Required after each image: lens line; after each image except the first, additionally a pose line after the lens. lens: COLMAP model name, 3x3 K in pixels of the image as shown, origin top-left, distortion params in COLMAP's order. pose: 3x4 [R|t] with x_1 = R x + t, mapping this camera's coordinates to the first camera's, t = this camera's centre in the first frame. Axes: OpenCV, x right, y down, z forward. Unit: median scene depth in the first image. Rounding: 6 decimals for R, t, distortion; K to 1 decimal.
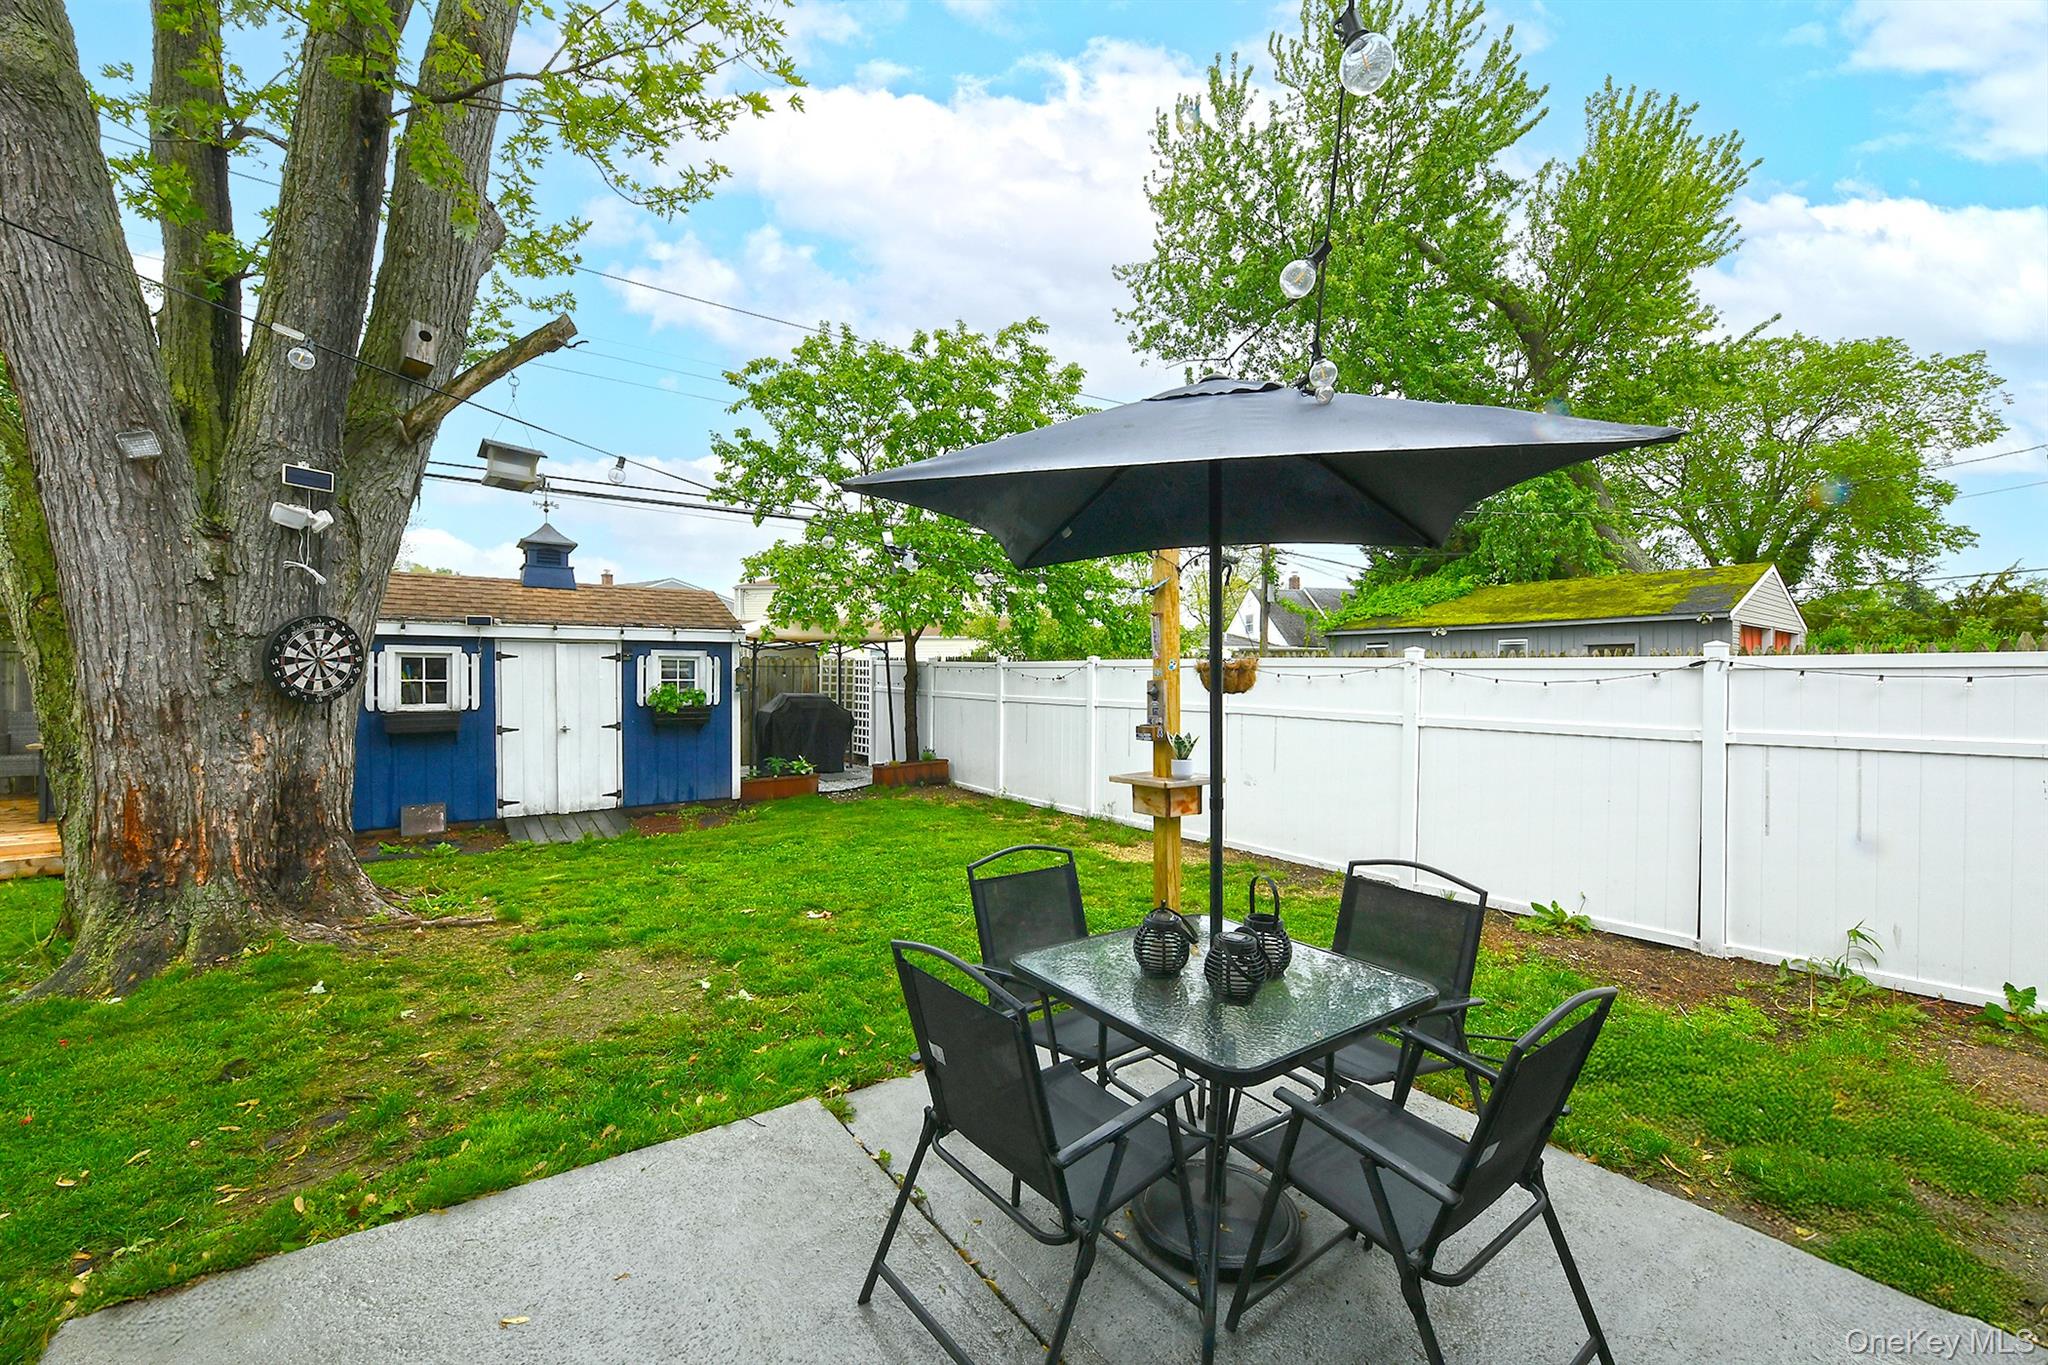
lens RADIAL K [[863.5, 0, 1009.3], [0, 863.5, 688.9], [0, 0, 1]] dist [0.004596, -0.000234]
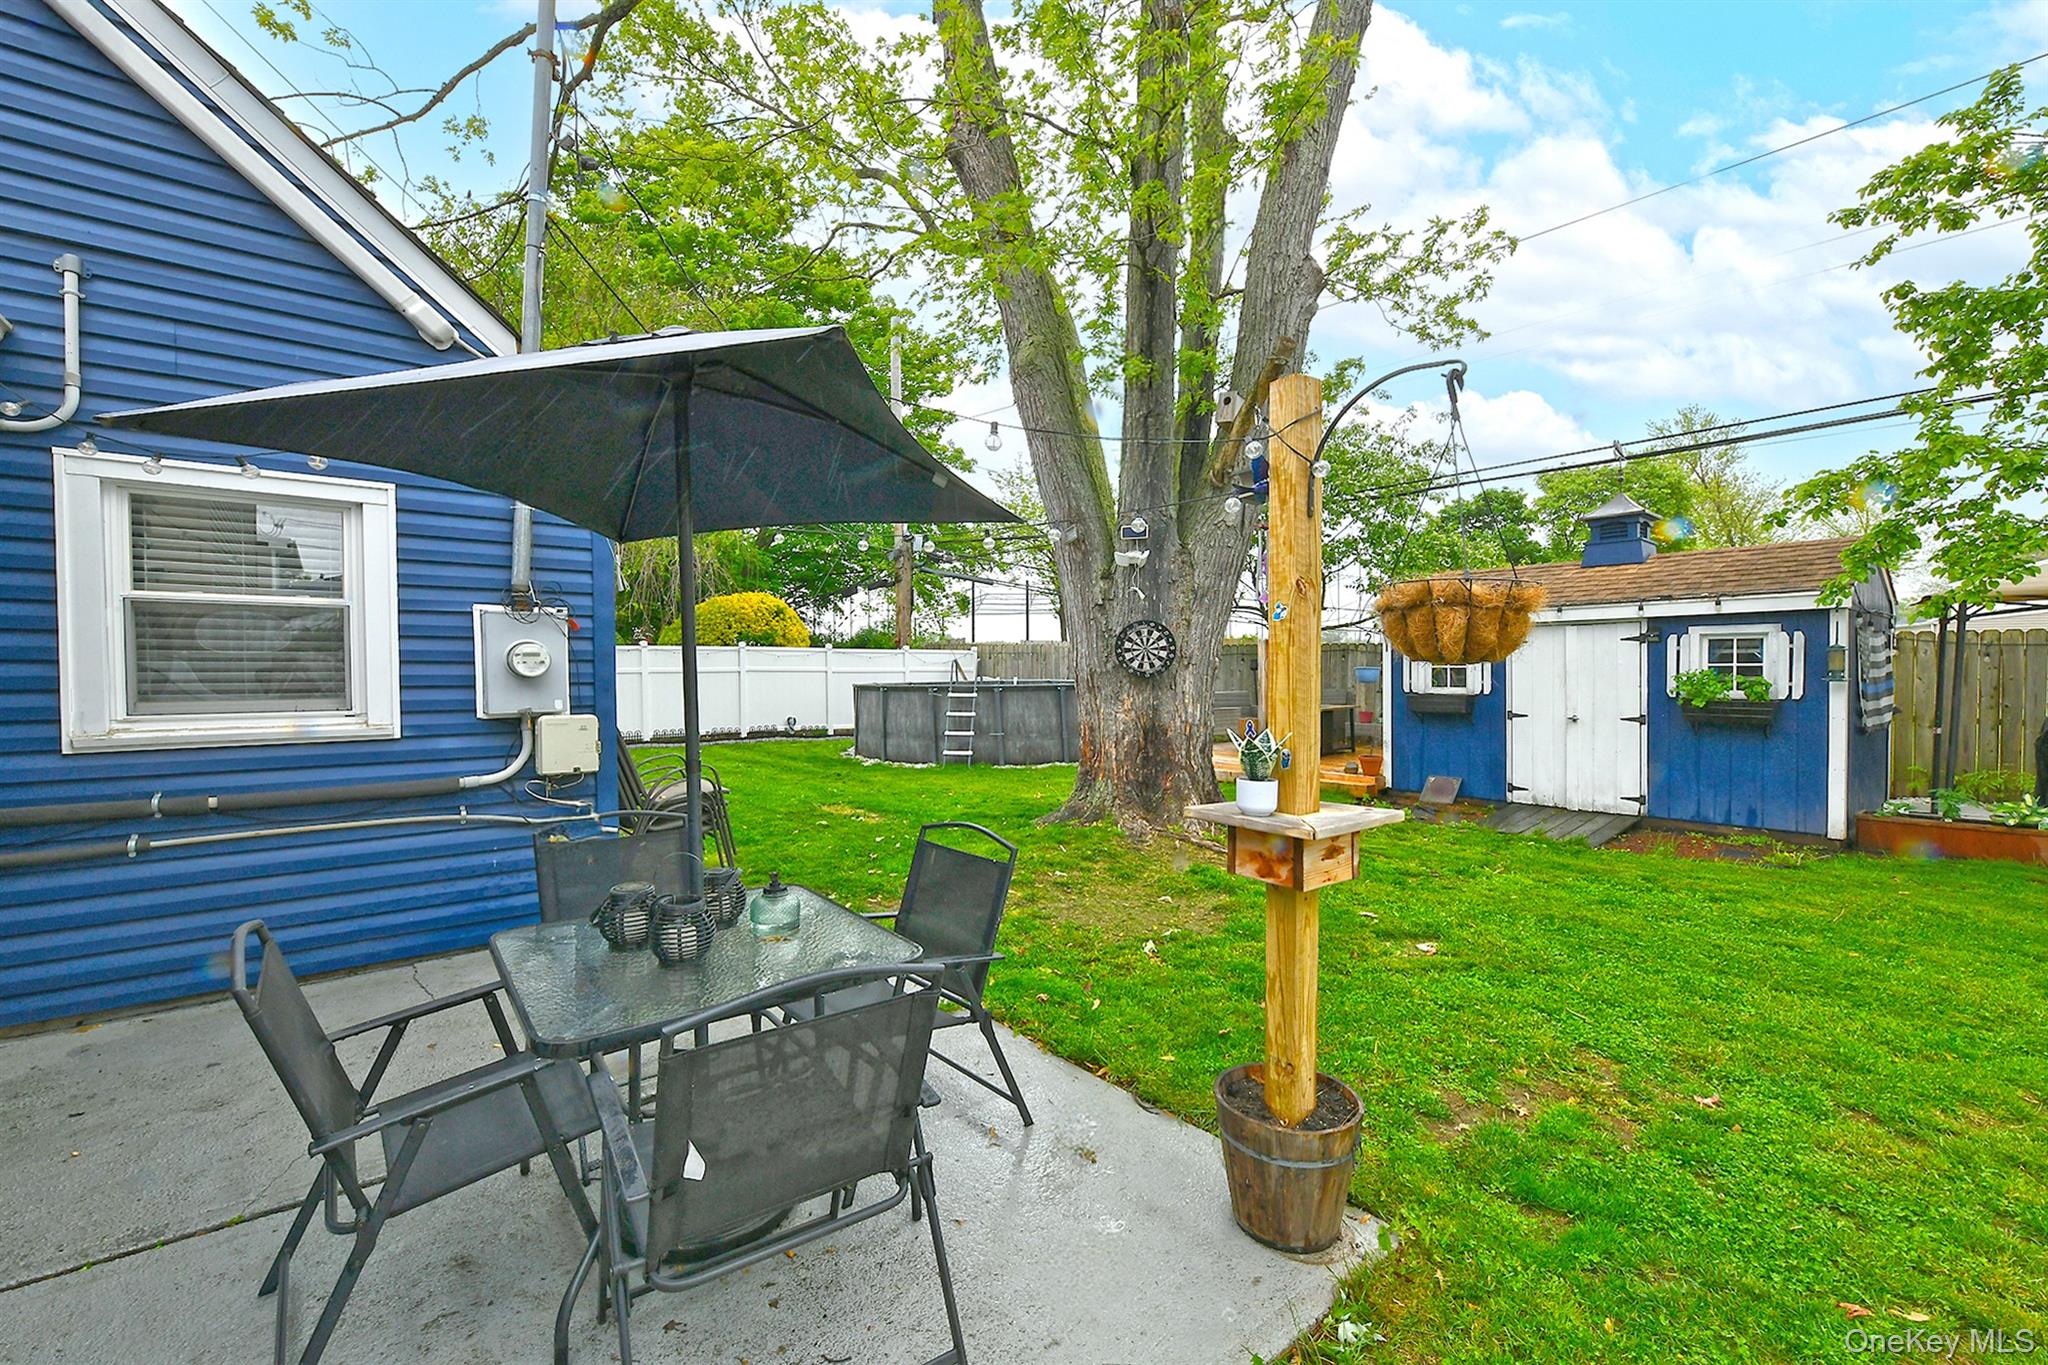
lens RADIAL K [[863.5, 0, 1098.2], [0, 863.5, 699.9], [0, 0, 1]] dist [0.004596, -0.000234]
pose [[0.059076, 0.028743, -0.997840, 0.415579], [-0.013623, 0.999516, 0.027985, 0.008274], [0.998161, 0.011940, 0.059439, 0.475453]]
